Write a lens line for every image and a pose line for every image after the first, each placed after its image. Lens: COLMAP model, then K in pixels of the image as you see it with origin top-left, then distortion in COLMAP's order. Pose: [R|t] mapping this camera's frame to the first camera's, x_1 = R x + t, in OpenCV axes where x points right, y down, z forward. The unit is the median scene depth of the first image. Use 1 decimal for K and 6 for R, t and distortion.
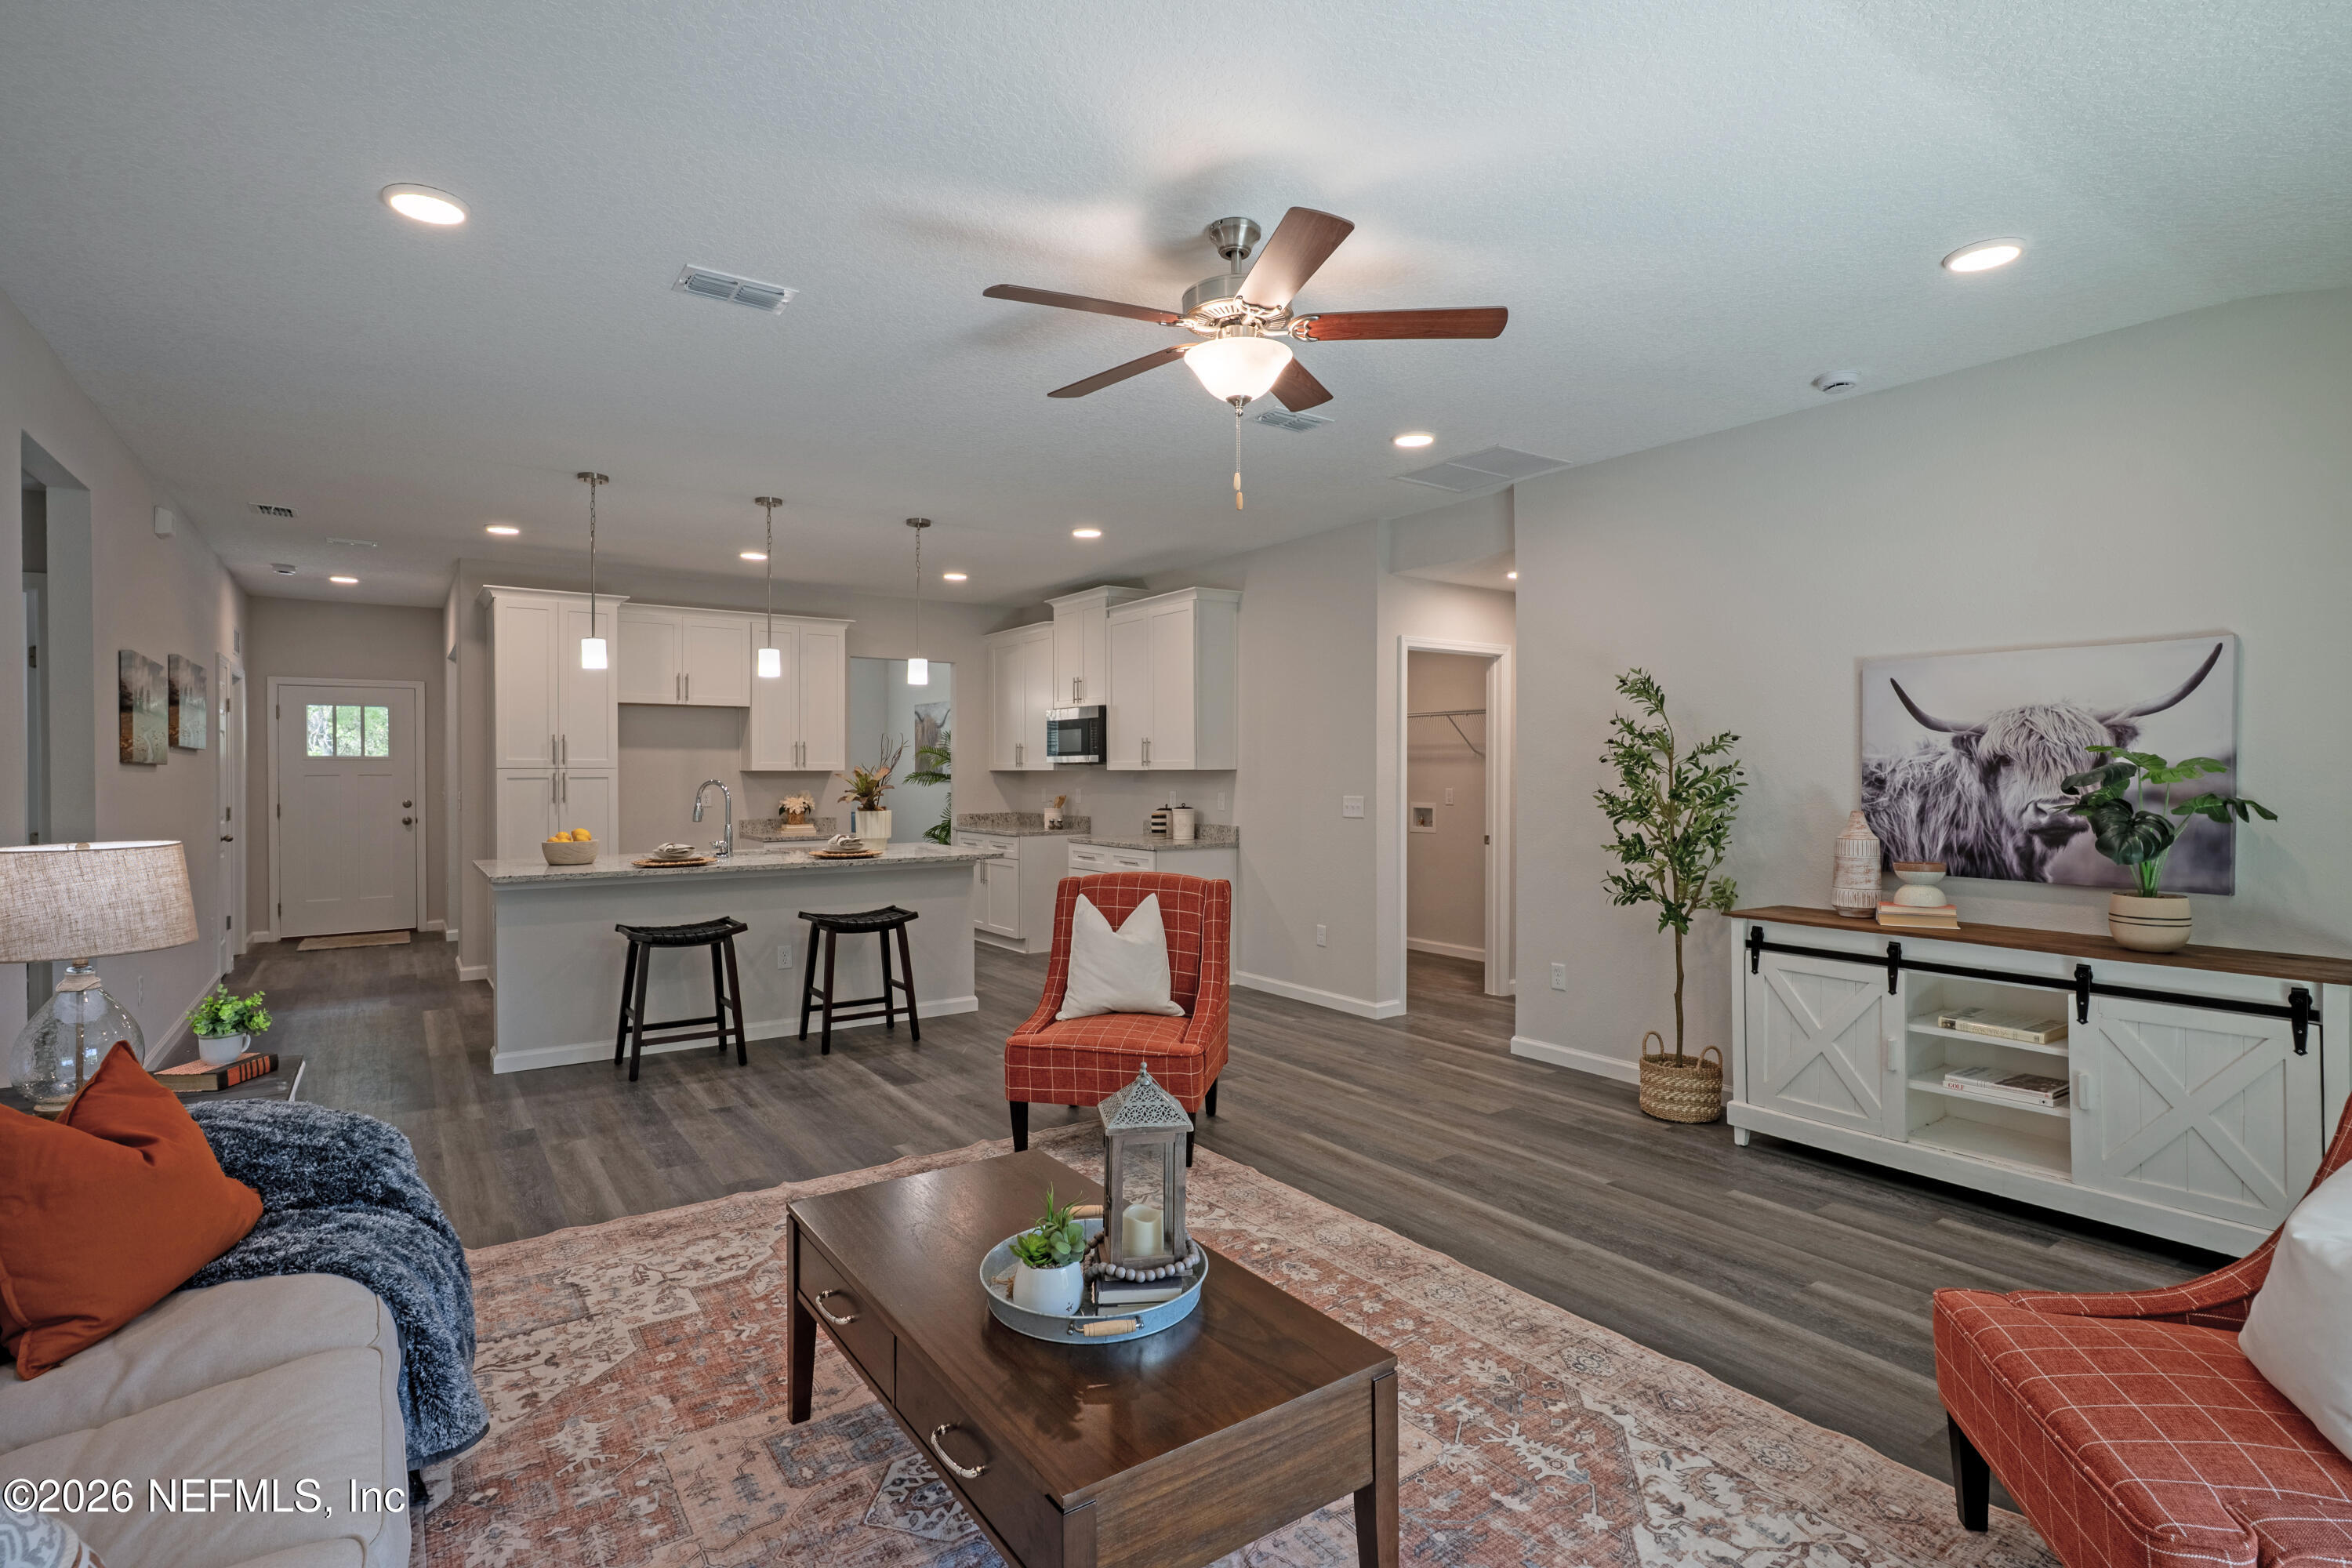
lens RADIAL K [[1133.1, 0, 1172.0], [0, 1133.1, 770.0], [0, 0, 1]] dist [-0.000941, 0.001109]
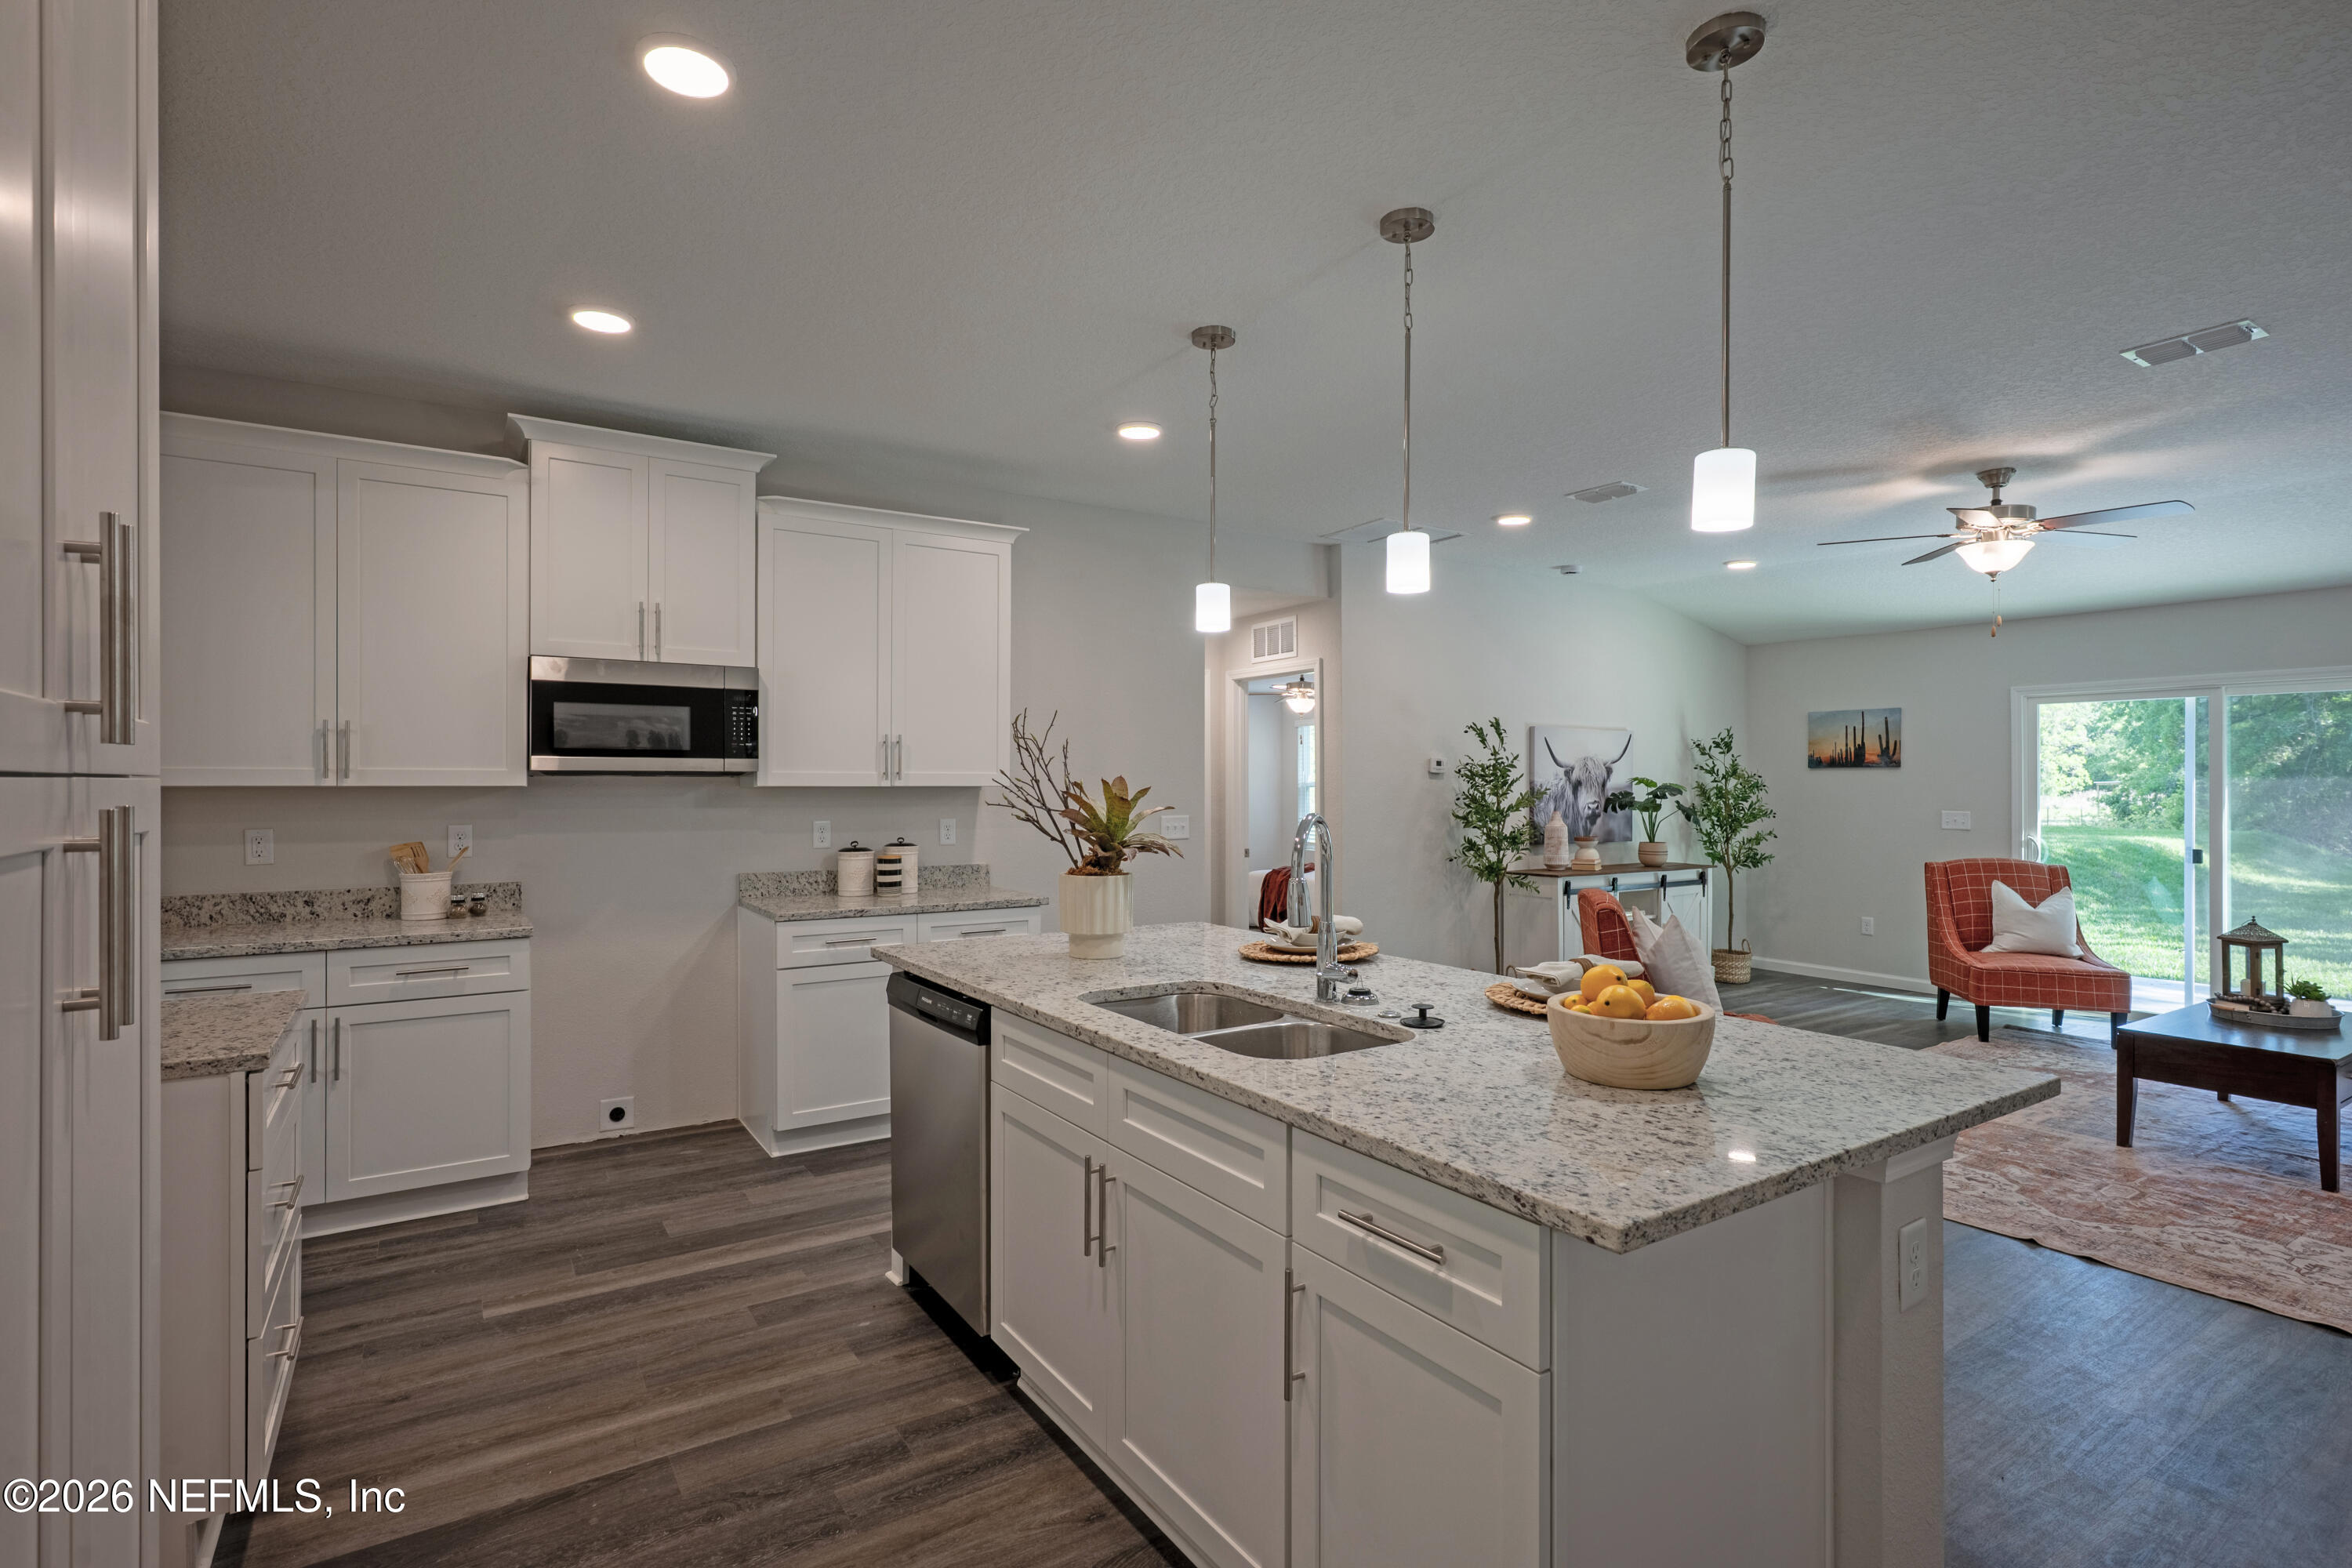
lens RADIAL K [[1129.4, 0, 1176.0], [0, 1129.4, 784.0], [0, 0, 1]] dist [0.003884, 0.000487]
pose [[0.029378, 0.002295, 0.999566, -1.204925], [-0.002216, 0.999995, -0.002231, -0.000571], [-0.999566, -0.002149, 0.029383, 1.568406]]
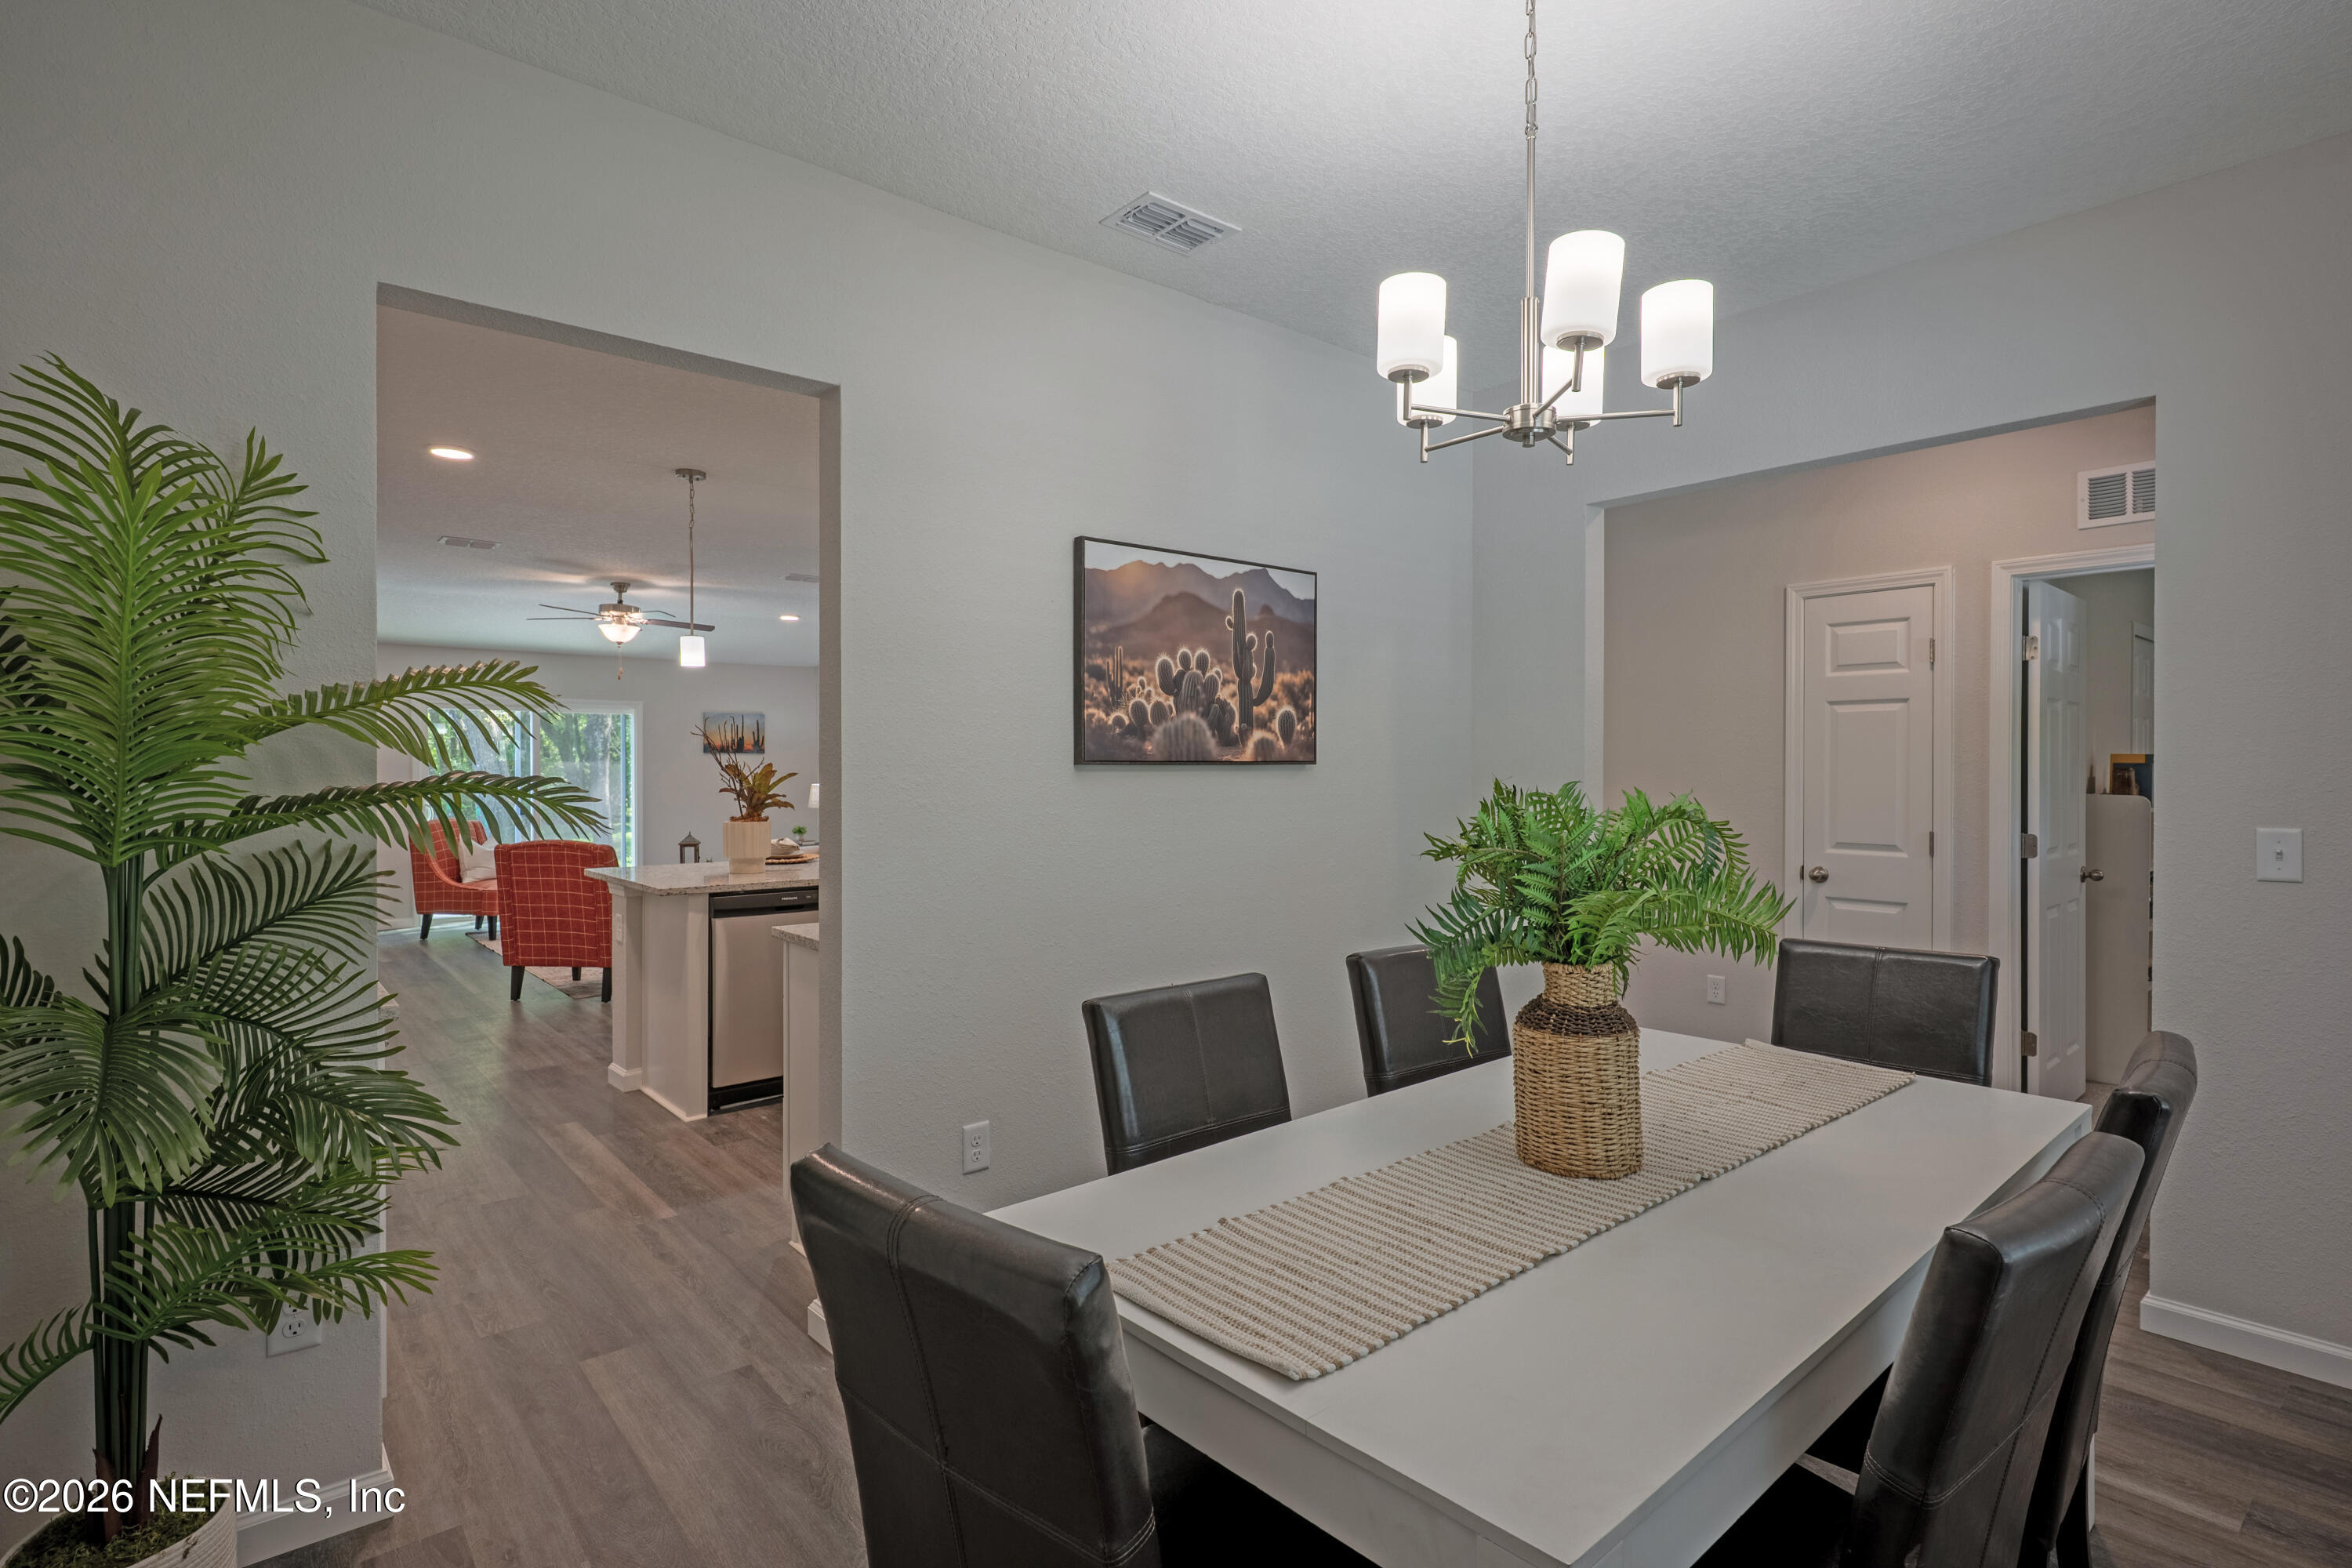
lens RADIAL K [[1150.7, 0, 1178.9], [0, 1150.7, 775.8], [0, 0, 1]] dist [0.001373, 0.000520]
pose [[-0.995245, 0.002018, -0.097379, -0.782498], [0.001357, 0.999976, 0.006849, 0.000849], [0.097390, 0.006684, -0.995224, 2.950712]]
